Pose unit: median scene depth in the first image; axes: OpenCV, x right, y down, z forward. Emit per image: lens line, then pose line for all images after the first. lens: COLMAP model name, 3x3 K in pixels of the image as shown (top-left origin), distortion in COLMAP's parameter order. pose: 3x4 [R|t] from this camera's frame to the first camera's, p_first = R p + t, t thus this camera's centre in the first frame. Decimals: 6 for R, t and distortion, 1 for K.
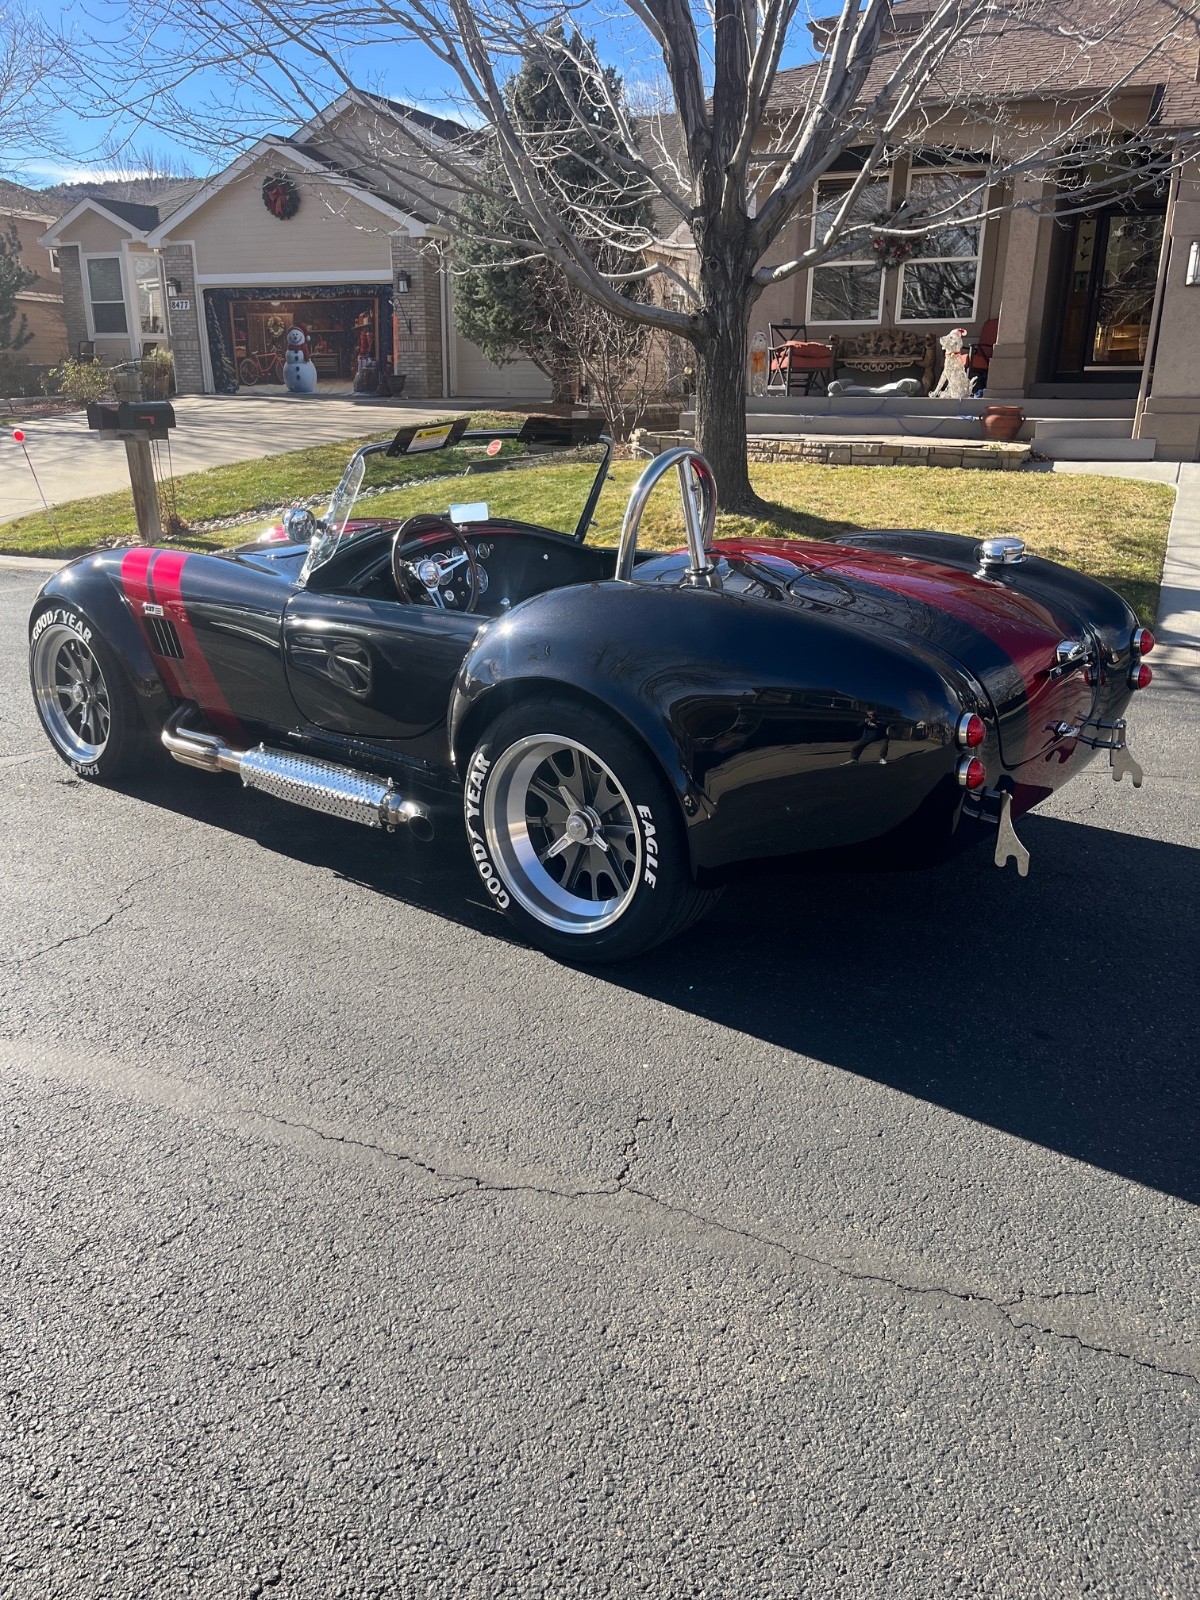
lens RADIAL K [[1237.4, 0, 577.7], [0, 1237.4, 804.9], [0, 0, 1]] dist [0.050690, -0.057324]
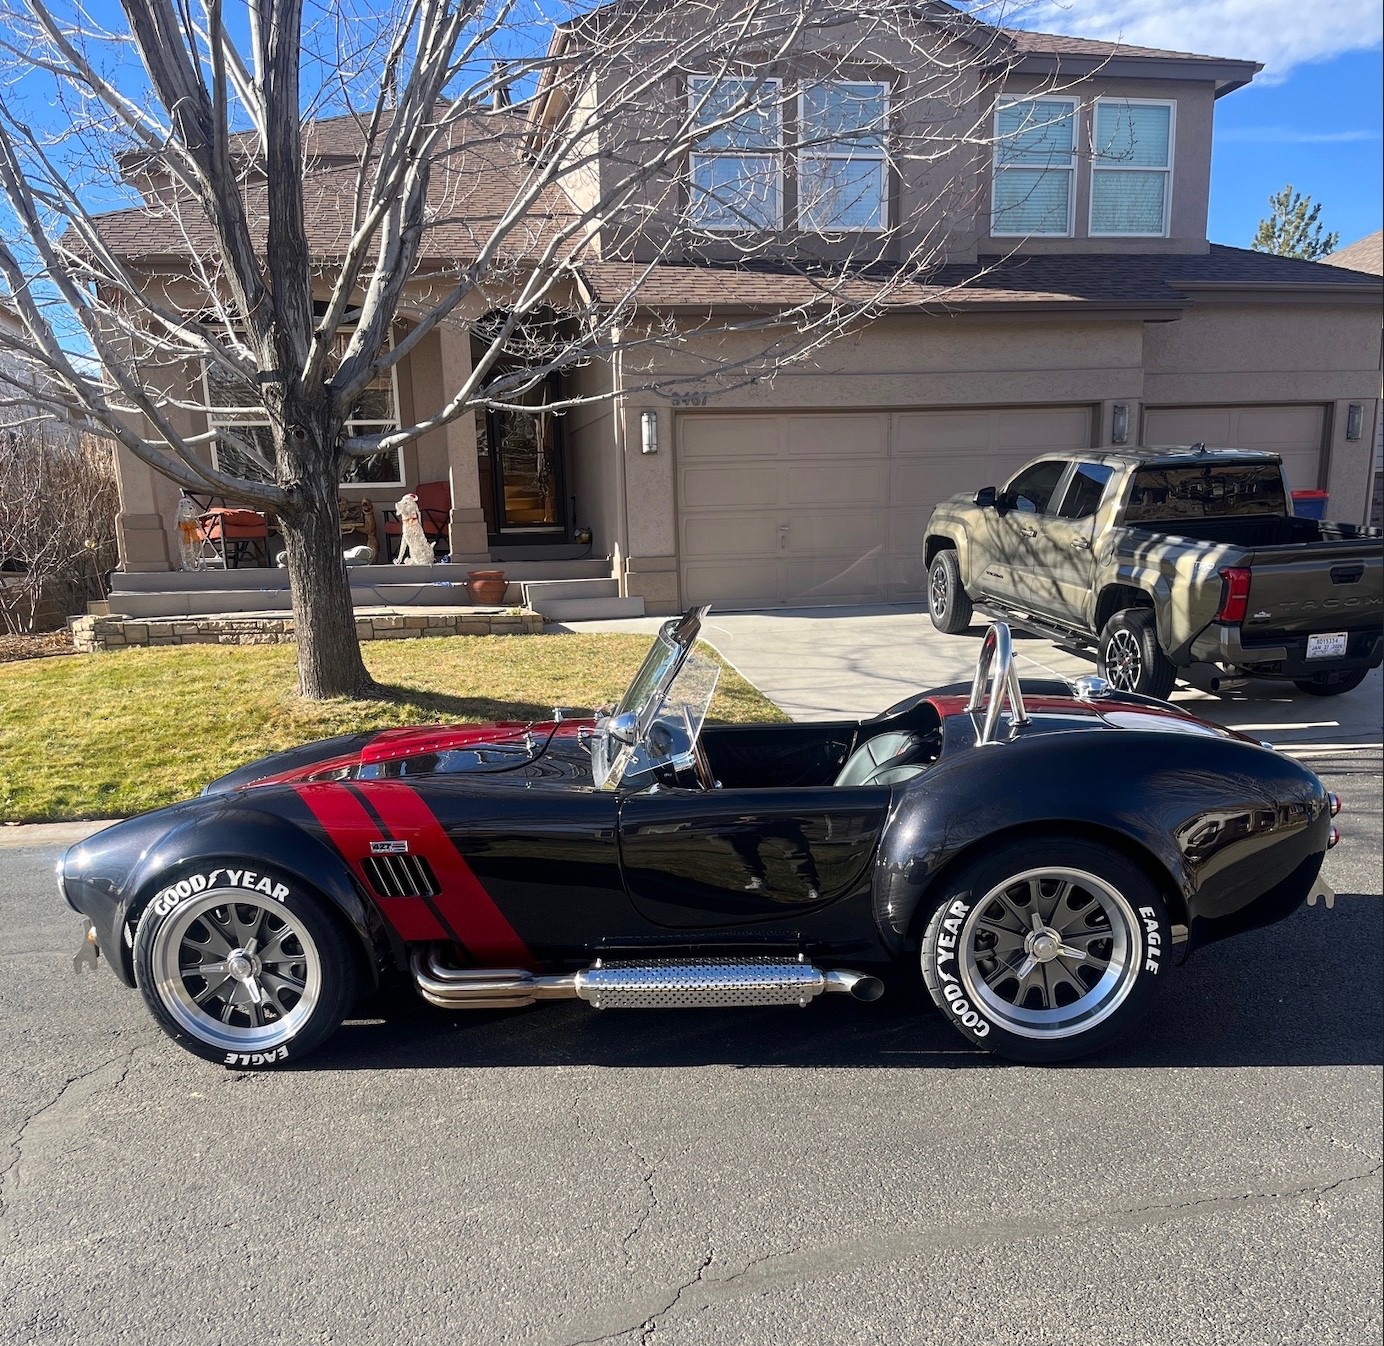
lens RADIAL K [[1440.3, 0, 691.5], [0, 1440.3, 916.3], [0, 0, 1]] dist [0.033042, -0.015905]
pose [[0.806551, -0.182013, 0.562447, -0.325578], [0.222660, 0.974889, -0.003813, -0.024875], [-0.547629, 0.128310, 0.826825, 0.019992]]
